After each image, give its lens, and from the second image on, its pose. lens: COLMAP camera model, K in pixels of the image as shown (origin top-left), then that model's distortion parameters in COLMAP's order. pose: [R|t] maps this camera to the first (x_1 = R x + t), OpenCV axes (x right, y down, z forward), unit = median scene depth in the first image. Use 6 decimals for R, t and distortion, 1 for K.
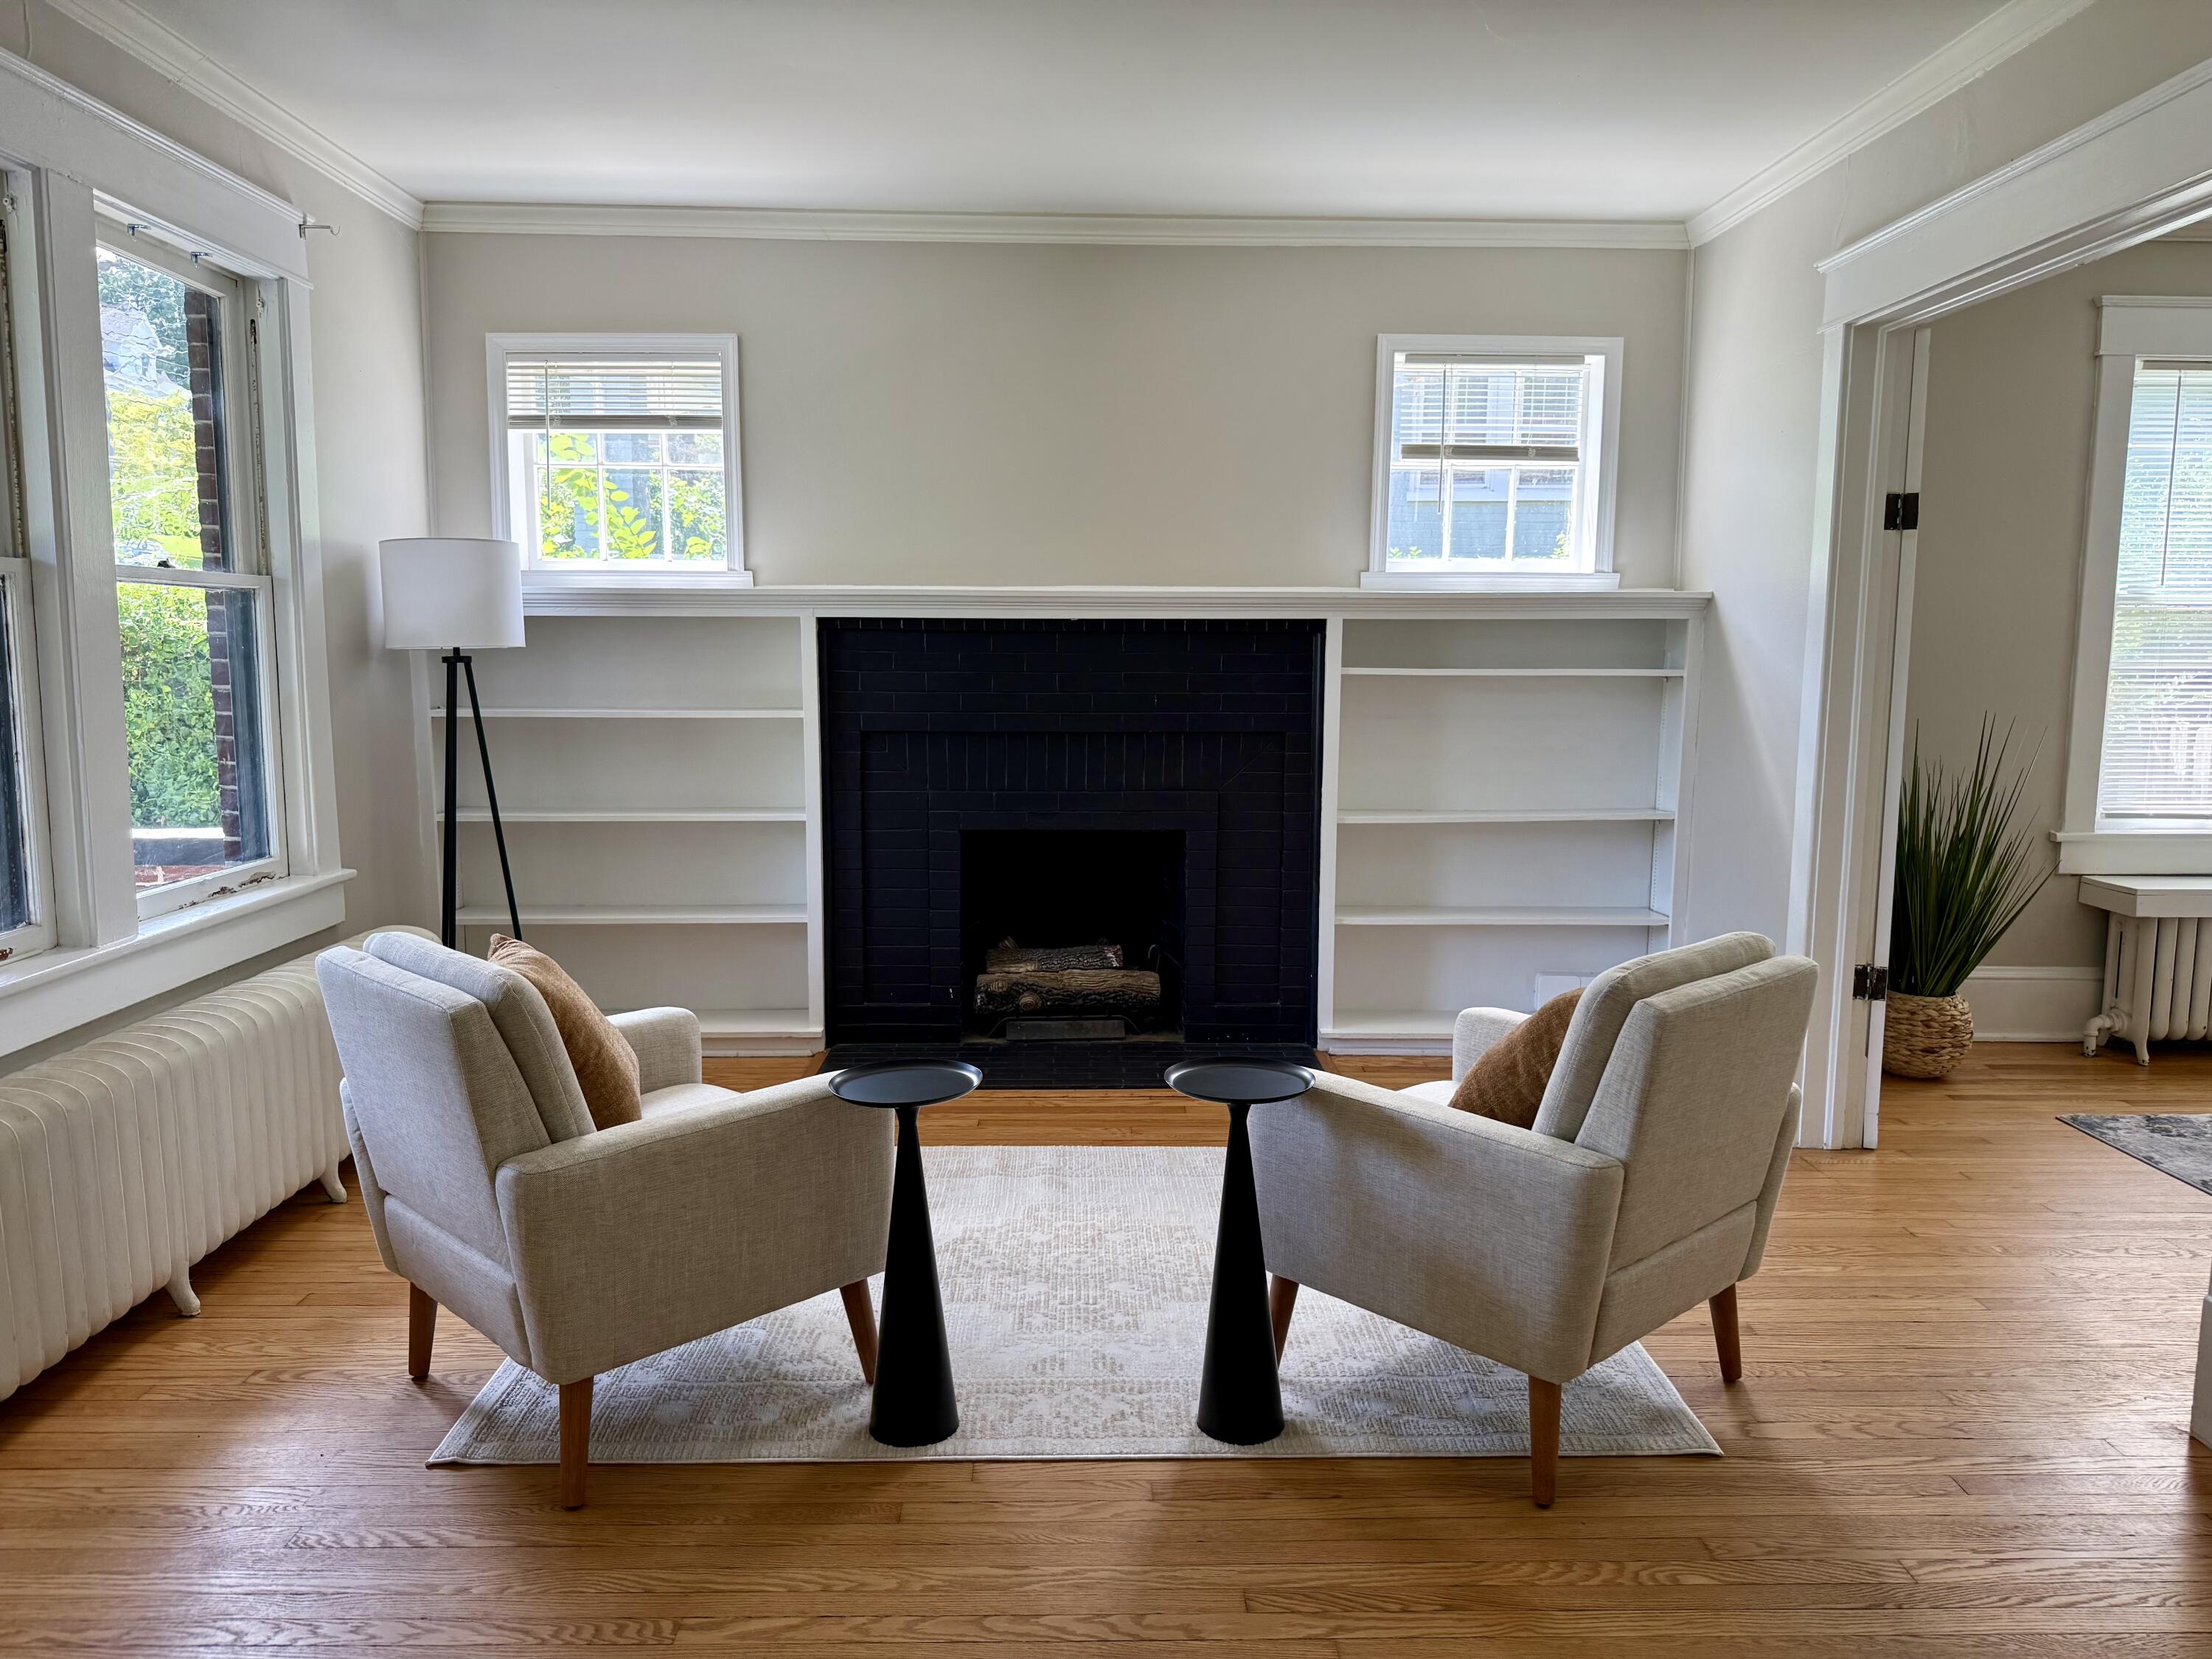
lens RADIAL K [[1565.9, 0, 1110.6], [0, 1565.9, 828.3], [0, 0, 1]] dist [0.024463, -0.042395]
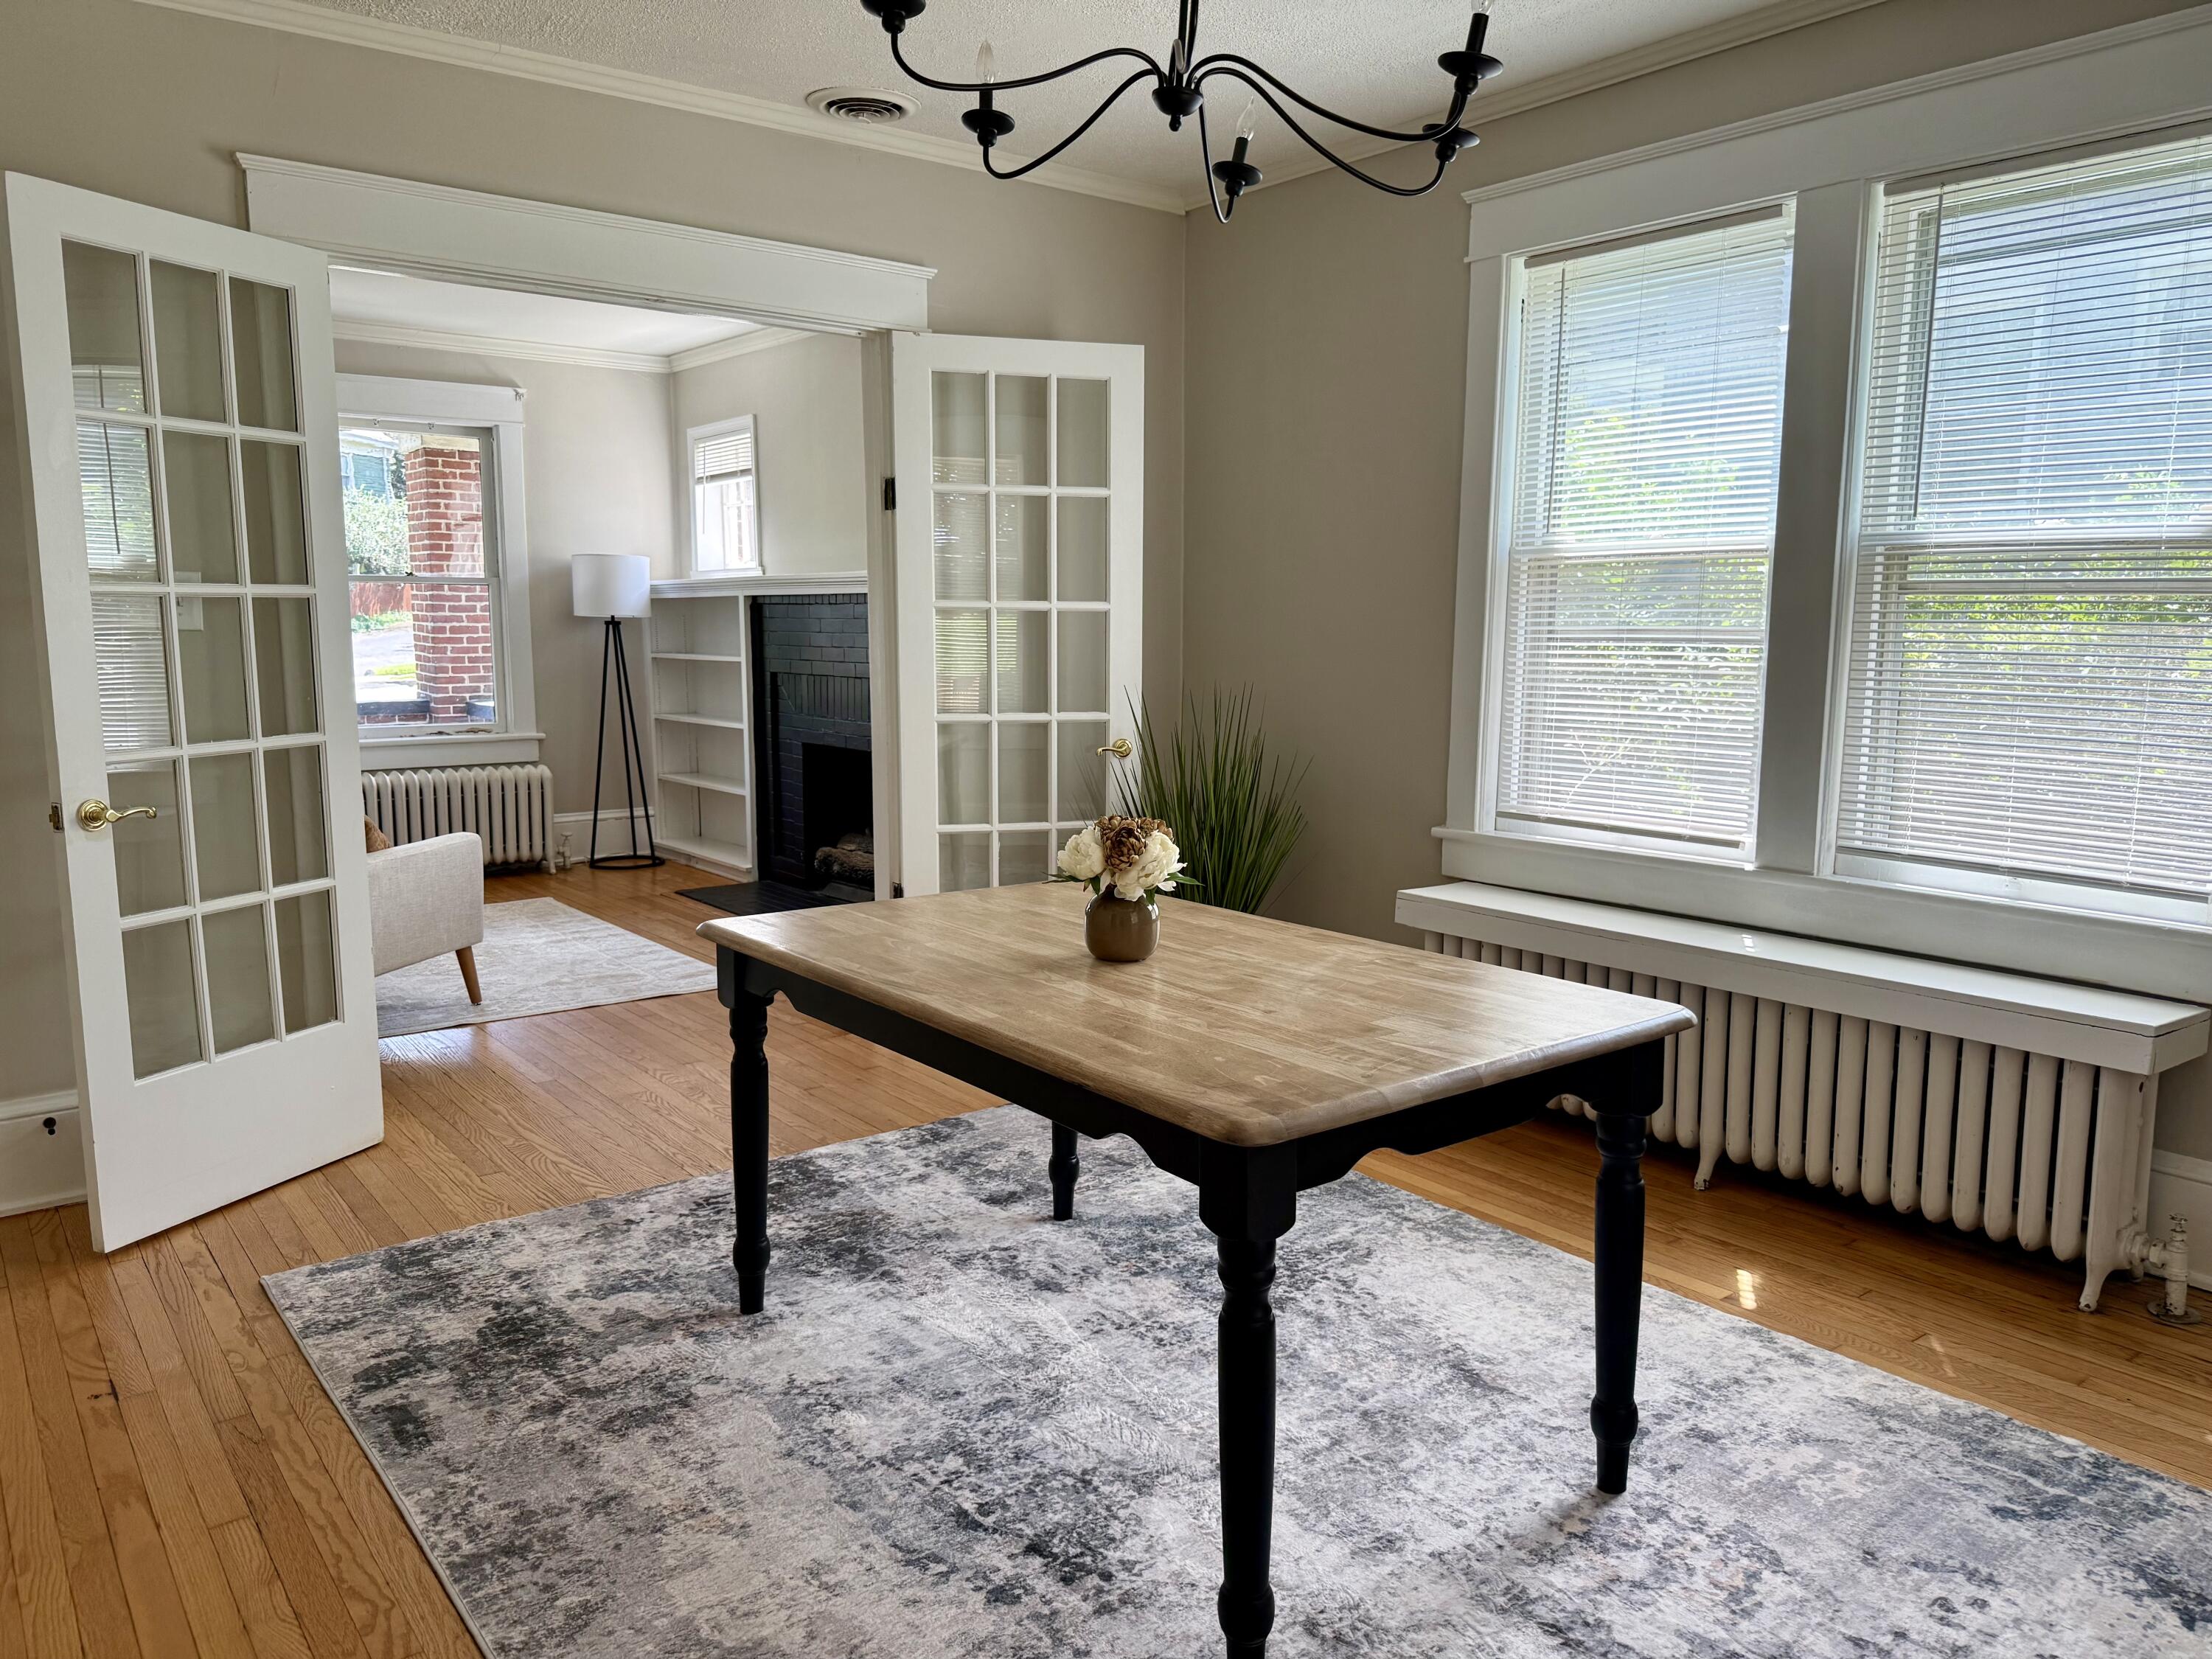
lens RADIAL K [[1565.9, 0, 1105.7], [0, 1565.9, 830.7], [0, 0, 1]] dist [0.024463, -0.042395]
pose [[0.583450, 0.110773, -0.804559, 1.252832], [-0.103260, 0.992733, 0.061799, -0.038099], [0.805558, 0.047022, 0.590648, 0.384887]]
